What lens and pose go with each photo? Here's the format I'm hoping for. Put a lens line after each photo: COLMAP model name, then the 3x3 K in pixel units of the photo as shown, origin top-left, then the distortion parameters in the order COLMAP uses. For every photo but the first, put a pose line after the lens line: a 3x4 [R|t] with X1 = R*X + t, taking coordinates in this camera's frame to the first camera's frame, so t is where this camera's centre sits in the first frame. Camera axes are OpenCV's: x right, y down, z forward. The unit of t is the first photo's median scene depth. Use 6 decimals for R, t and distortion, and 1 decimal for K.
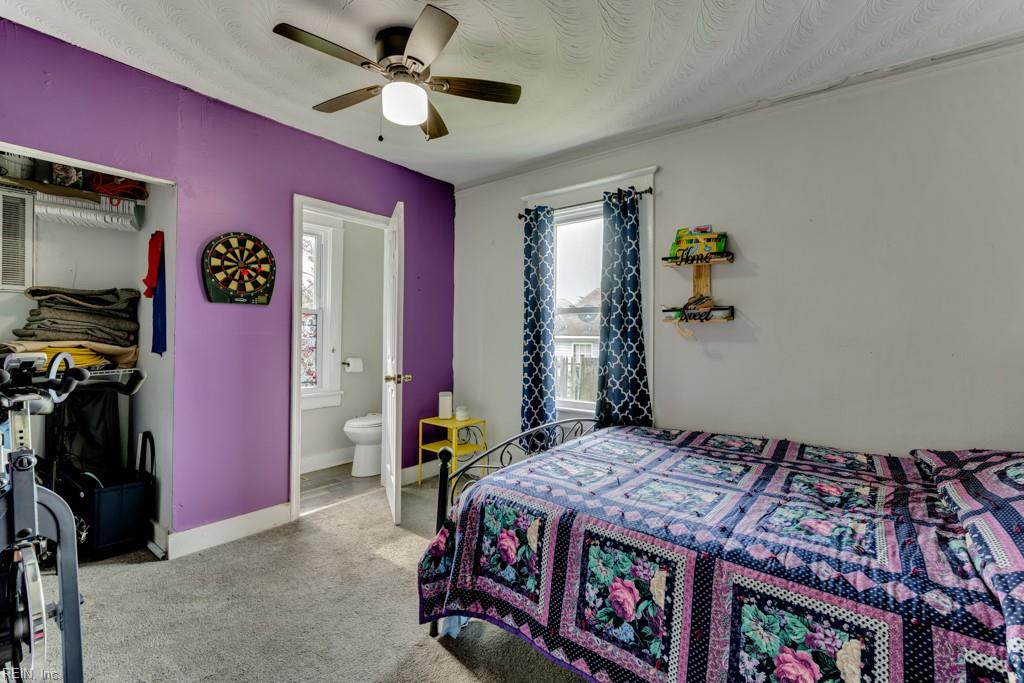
lens RADIAL K [[425.0, 0, 513.8], [0, 425.0, 320.3], [0, 0, 1]] dist [0.001392, -0.000682]
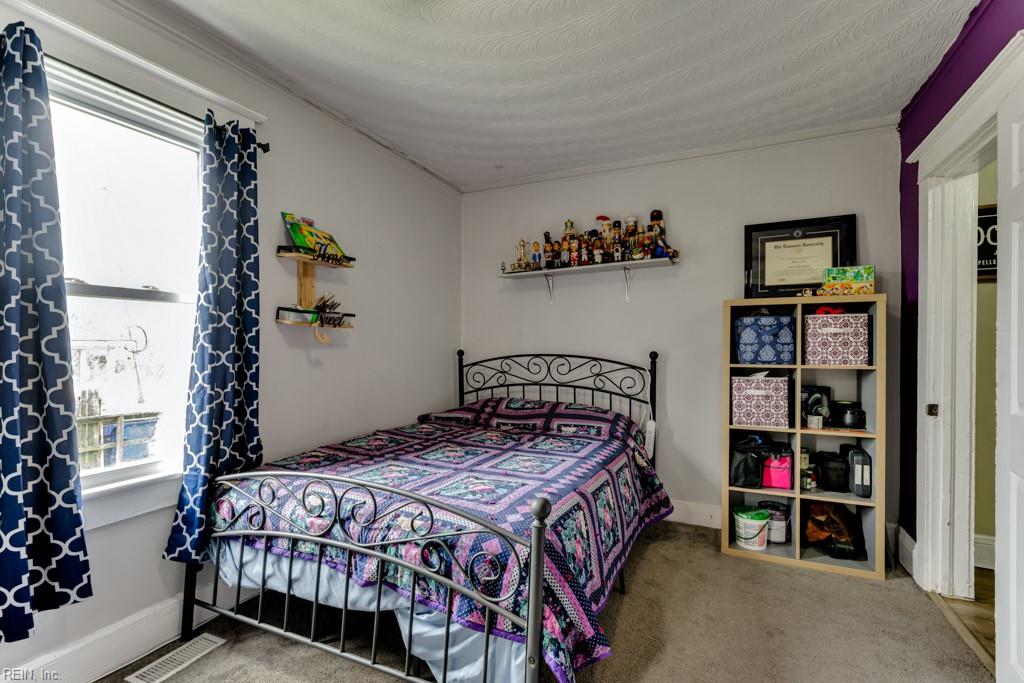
lens RADIAL K [[469.4, 0, 512.0], [0, 469.4, 341.5], [0, 0, 1]] dist [0.000431, -0.000179]
pose [[-0.209774, -0.005960, 0.977732, -0.611878], [-0.038137, 0.999270, -0.002091, 0.020859], [-0.977006, -0.037727, -0.209848, 0.800223]]
